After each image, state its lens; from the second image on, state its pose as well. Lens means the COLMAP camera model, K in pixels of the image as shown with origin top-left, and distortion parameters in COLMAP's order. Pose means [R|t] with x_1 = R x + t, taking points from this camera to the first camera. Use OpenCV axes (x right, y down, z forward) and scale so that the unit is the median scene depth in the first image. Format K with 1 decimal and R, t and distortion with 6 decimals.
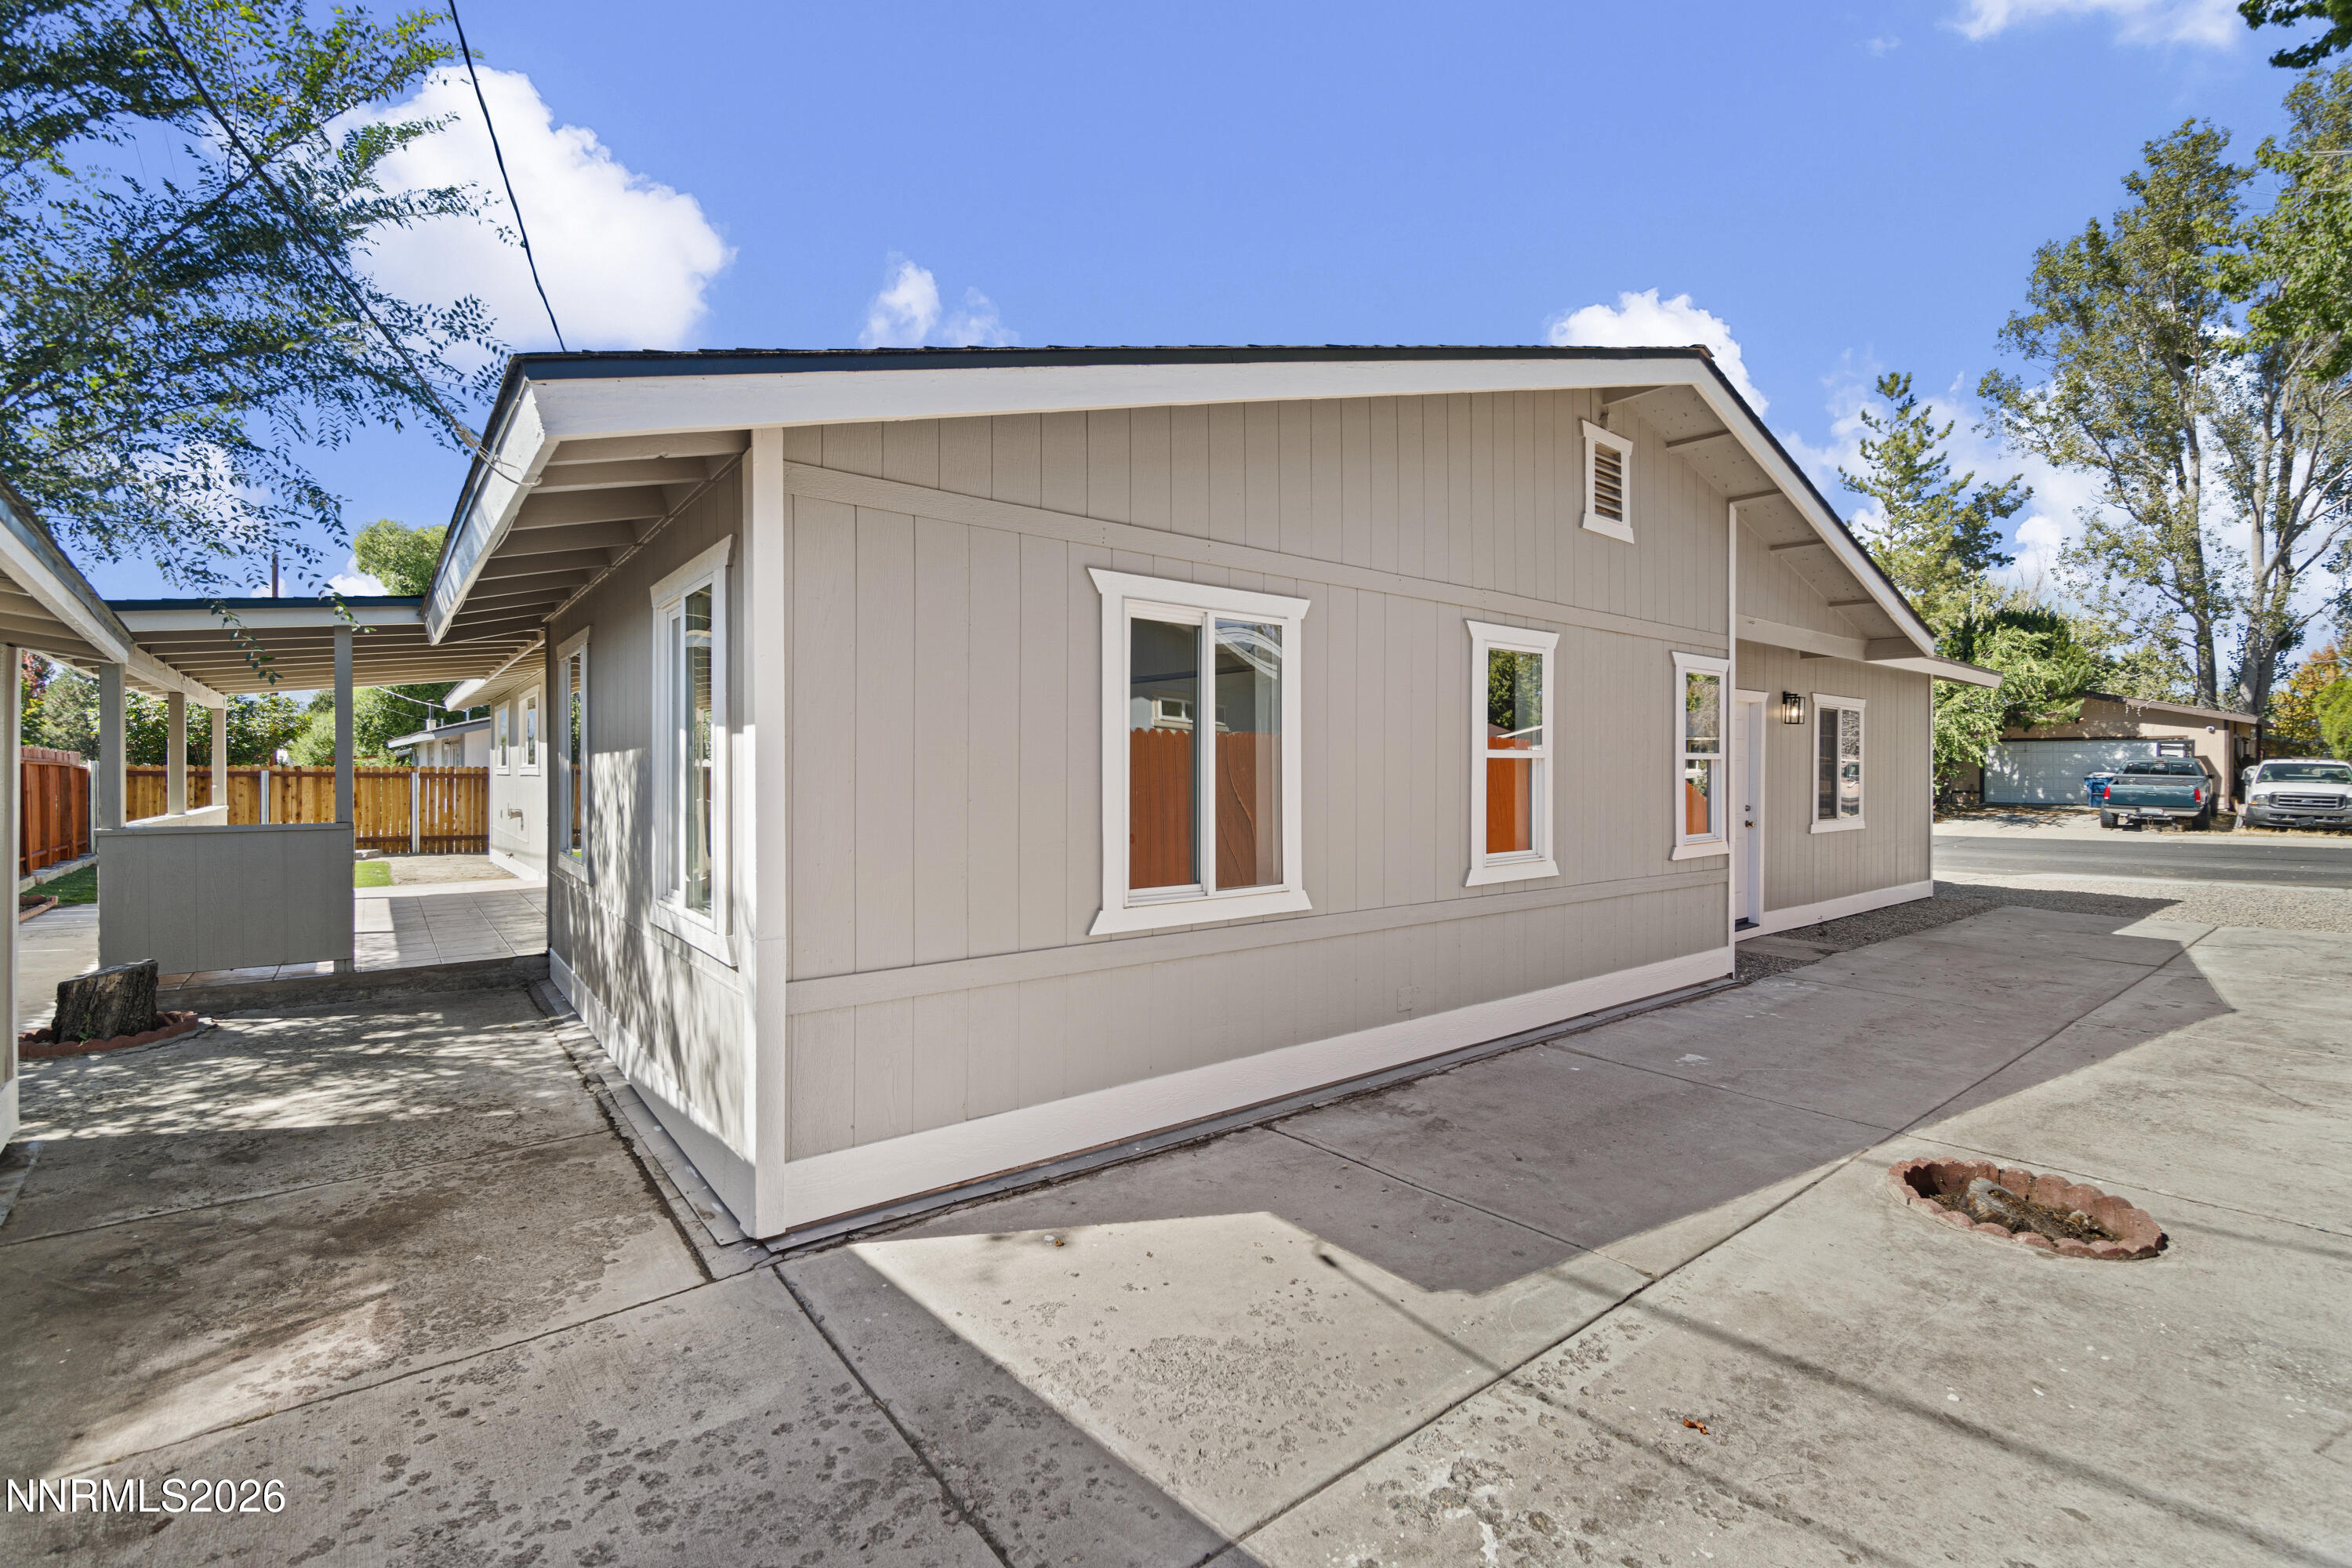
lens RADIAL K [[1012.6, 0, 1171.1], [0, 1012.6, 768.6], [0, 0, 1]] dist [-0.001171, -0.000415]
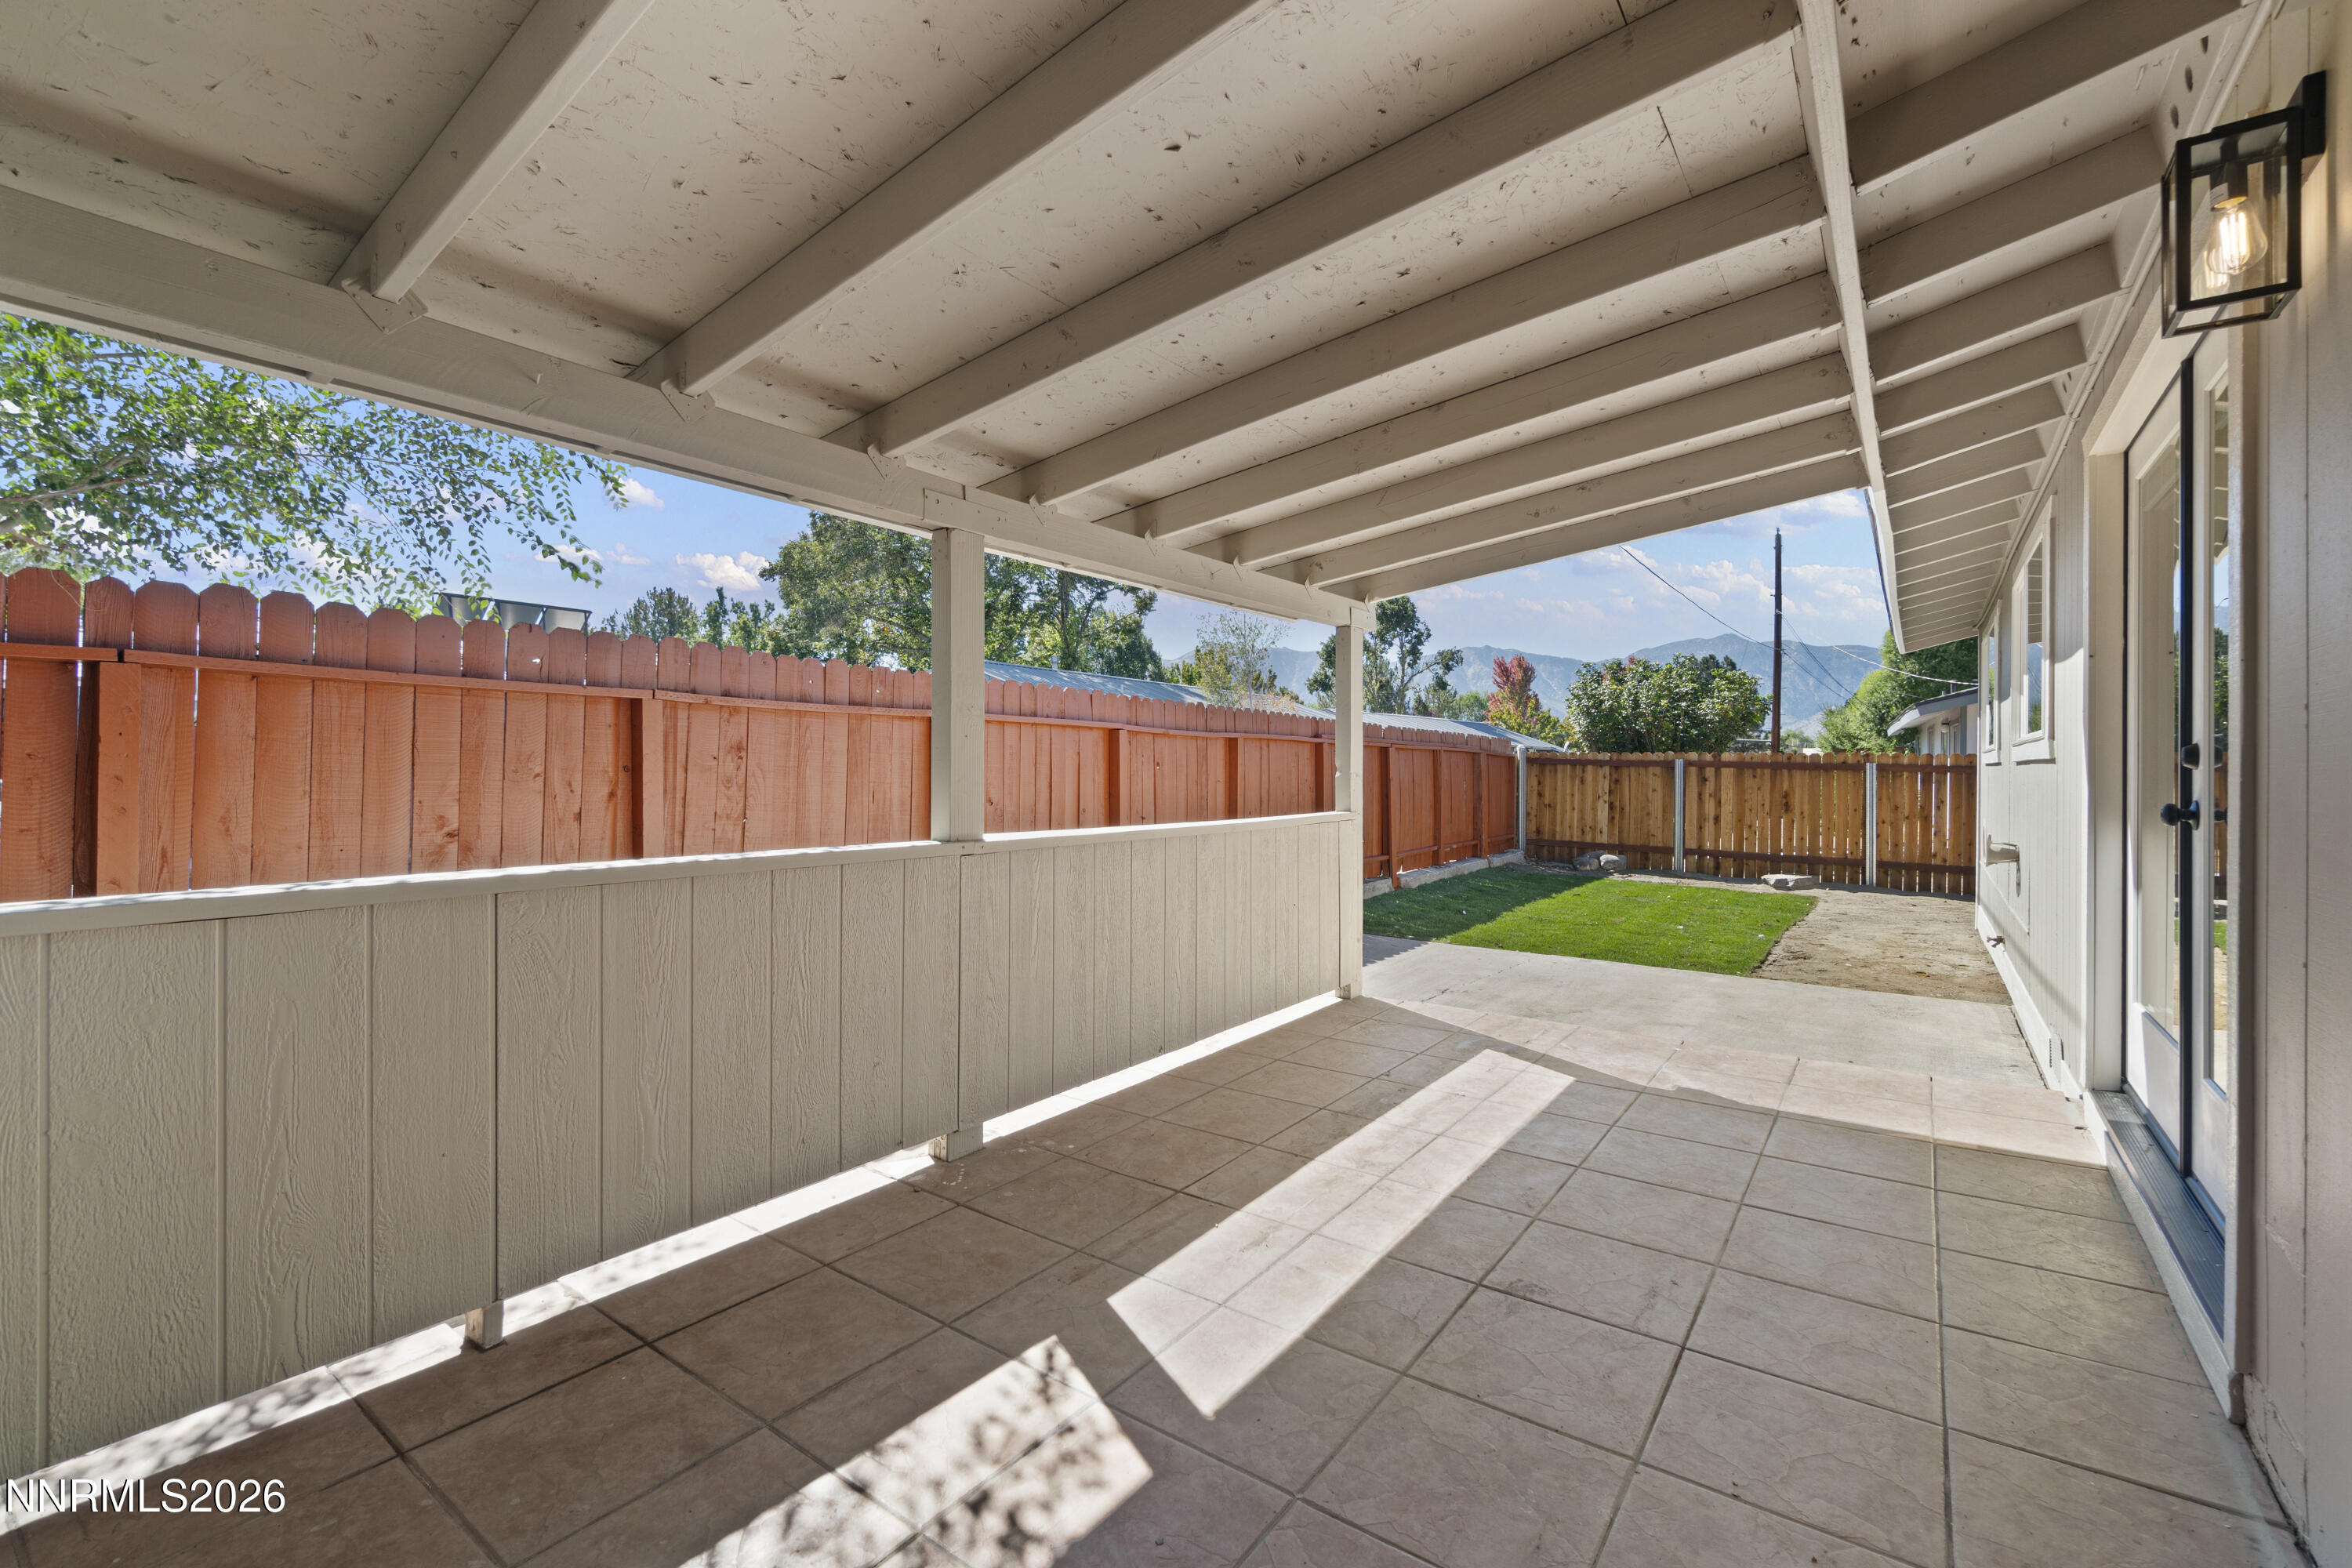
lens RADIAL K [[1012.6, 0, 1171.1], [0, 1012.6, 768.6], [0, 0, 1]] dist [-0.001171, -0.000415]
pose [[0.250694, 0.008514, -0.968029, -0.240449], [-0.005020, 0.999959, 0.007495, 0.005200], [0.968053, 0.002981, 0.250727, 0.421004]]
